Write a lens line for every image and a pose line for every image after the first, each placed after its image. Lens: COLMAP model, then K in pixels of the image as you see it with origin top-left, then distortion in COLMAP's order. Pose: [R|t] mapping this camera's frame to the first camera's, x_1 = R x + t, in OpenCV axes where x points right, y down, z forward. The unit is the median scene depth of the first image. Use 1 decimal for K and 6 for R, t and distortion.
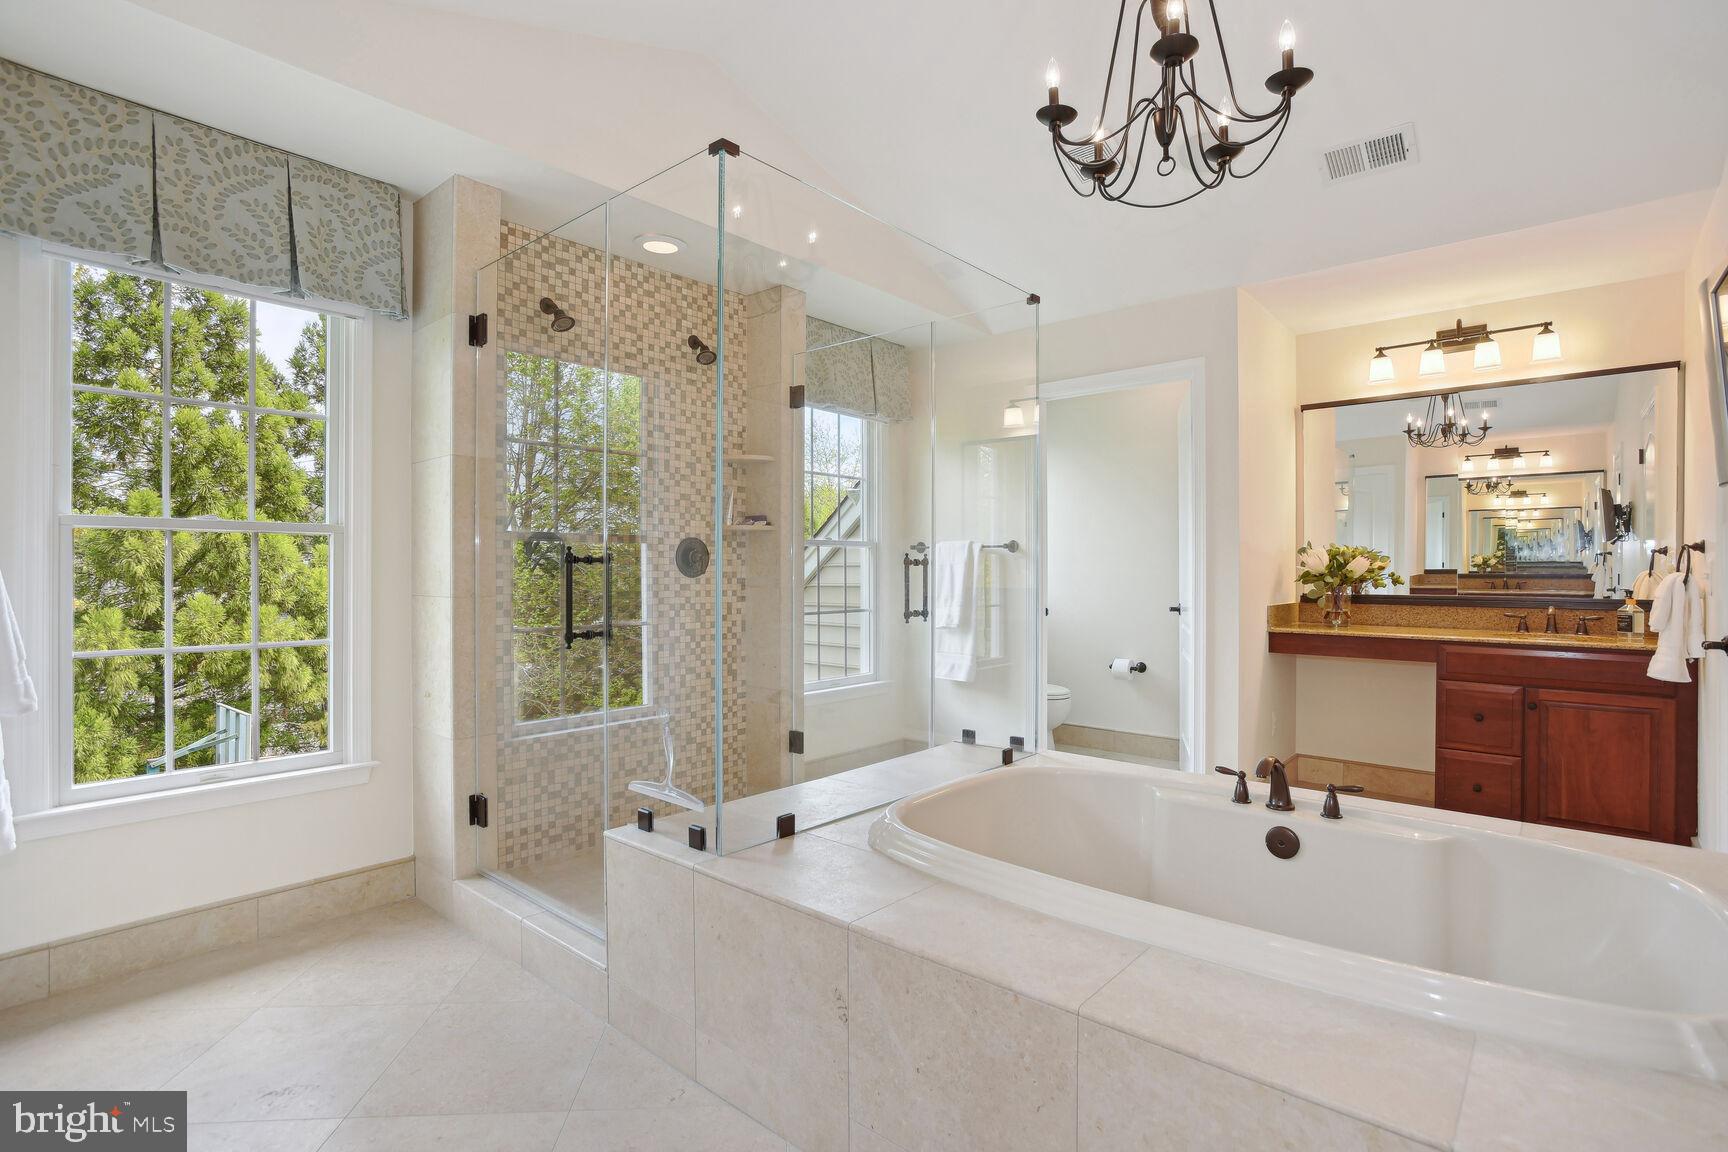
lens RADIAL K [[832.6, 0, 864.0], [0, 832.6, 576.0], [0, 0, 1]] dist [-0.020695, 0.012546]
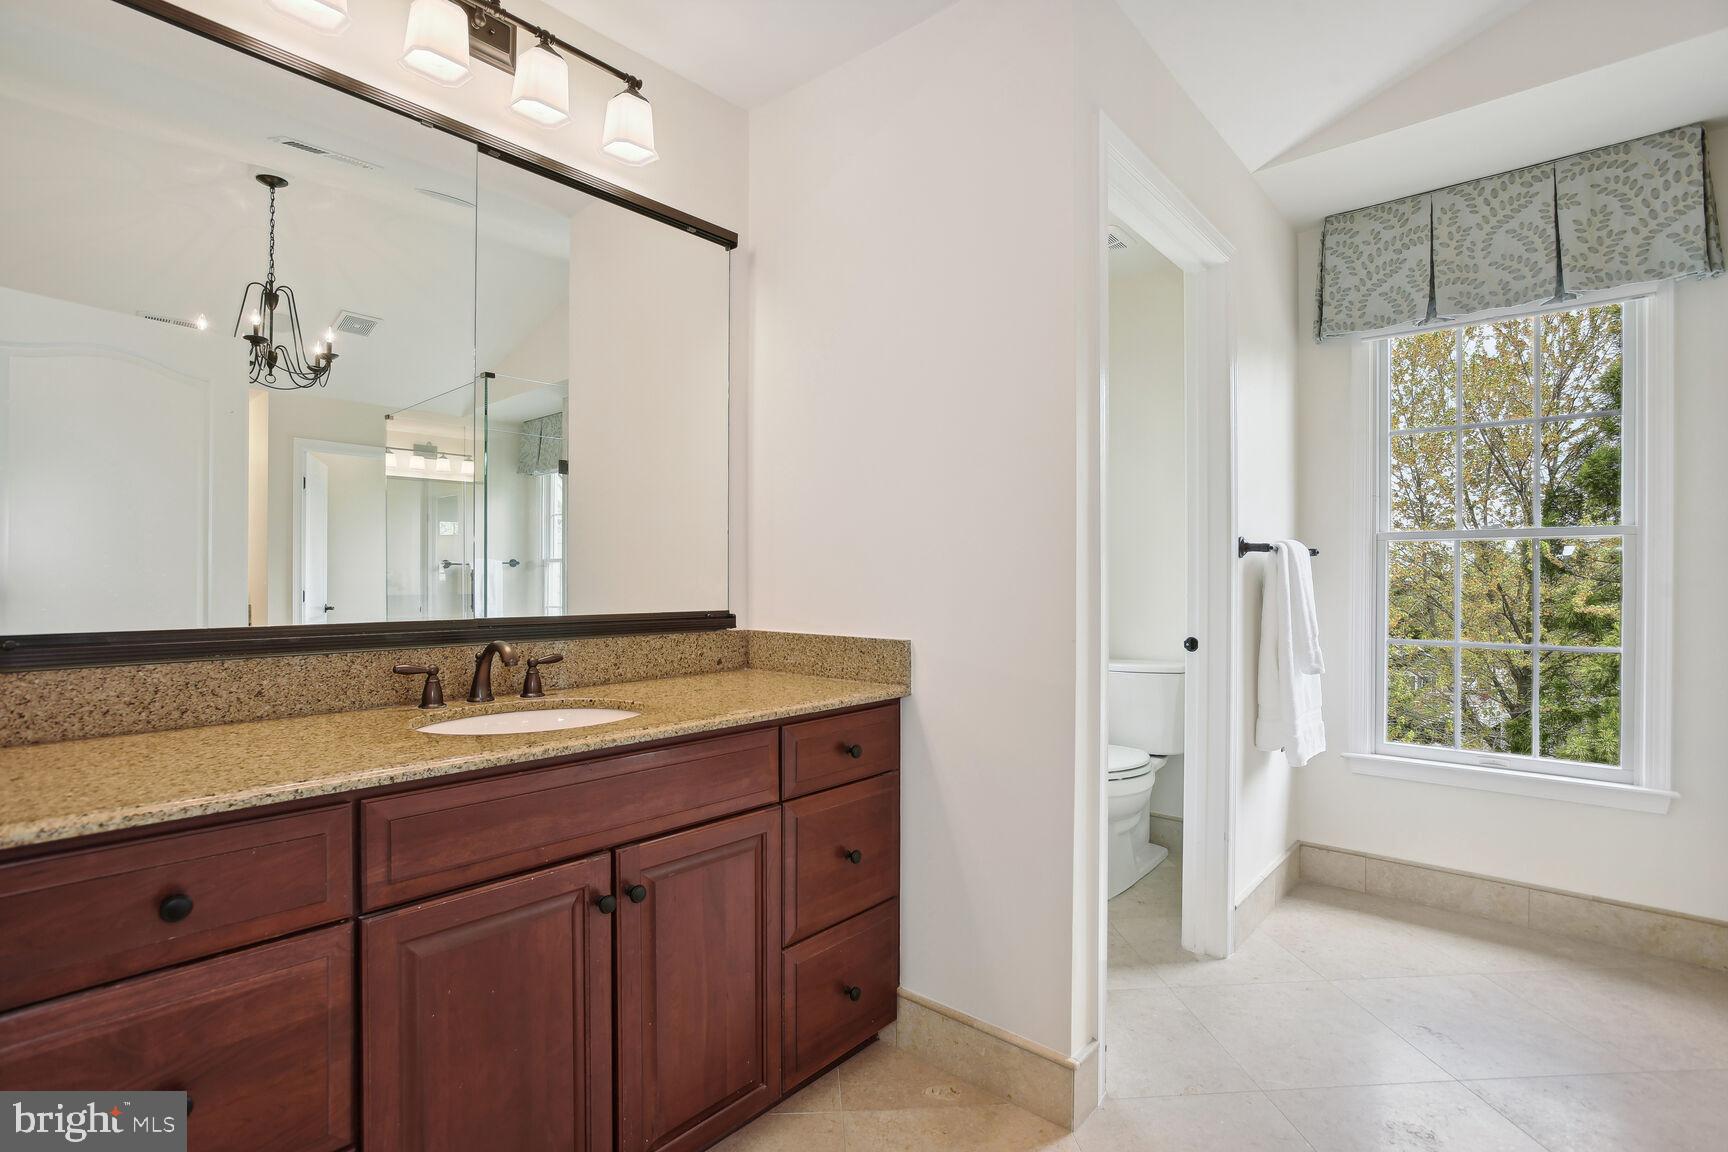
lens RADIAL K [[832.6, 0, 864.0], [0, 832.6, 576.0], [0, 0, 1]] dist [-0.020695, 0.012546]
pose [[0.015445, -0.000209, -0.999881, 0.312336], [-0.005901, 0.999983, -0.000300, 0.000334], [0.999863, 0.005905, 0.015444, 0.149331]]
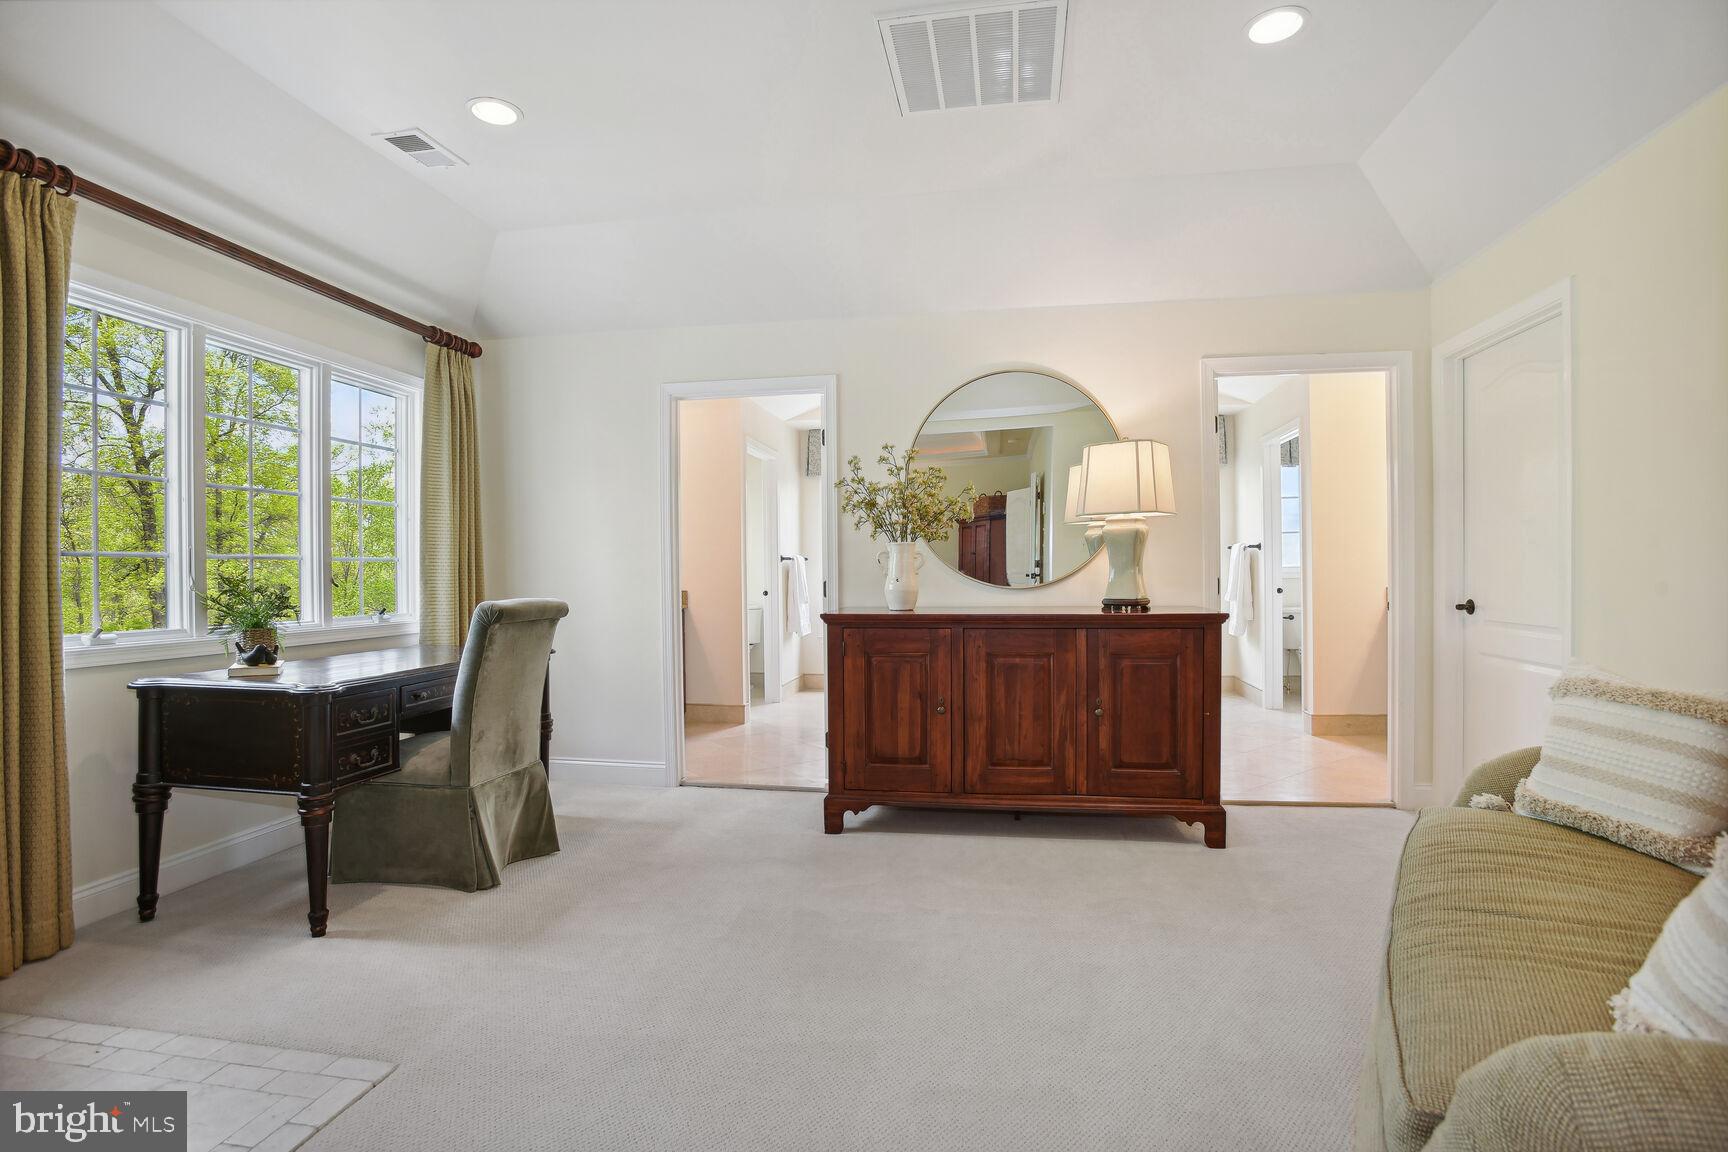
lens RADIAL K [[832.6, 0, 864.0], [0, 832.6, 576.0], [0, 0, 1]] dist [-0.020695, 0.012546]
pose [[0.523620, -0.038183, -0.851096, 1.820037], [0.016369, 0.999262, -0.034760, 0.125613], [0.851795, 0.004269, 0.523858, -0.598435]]
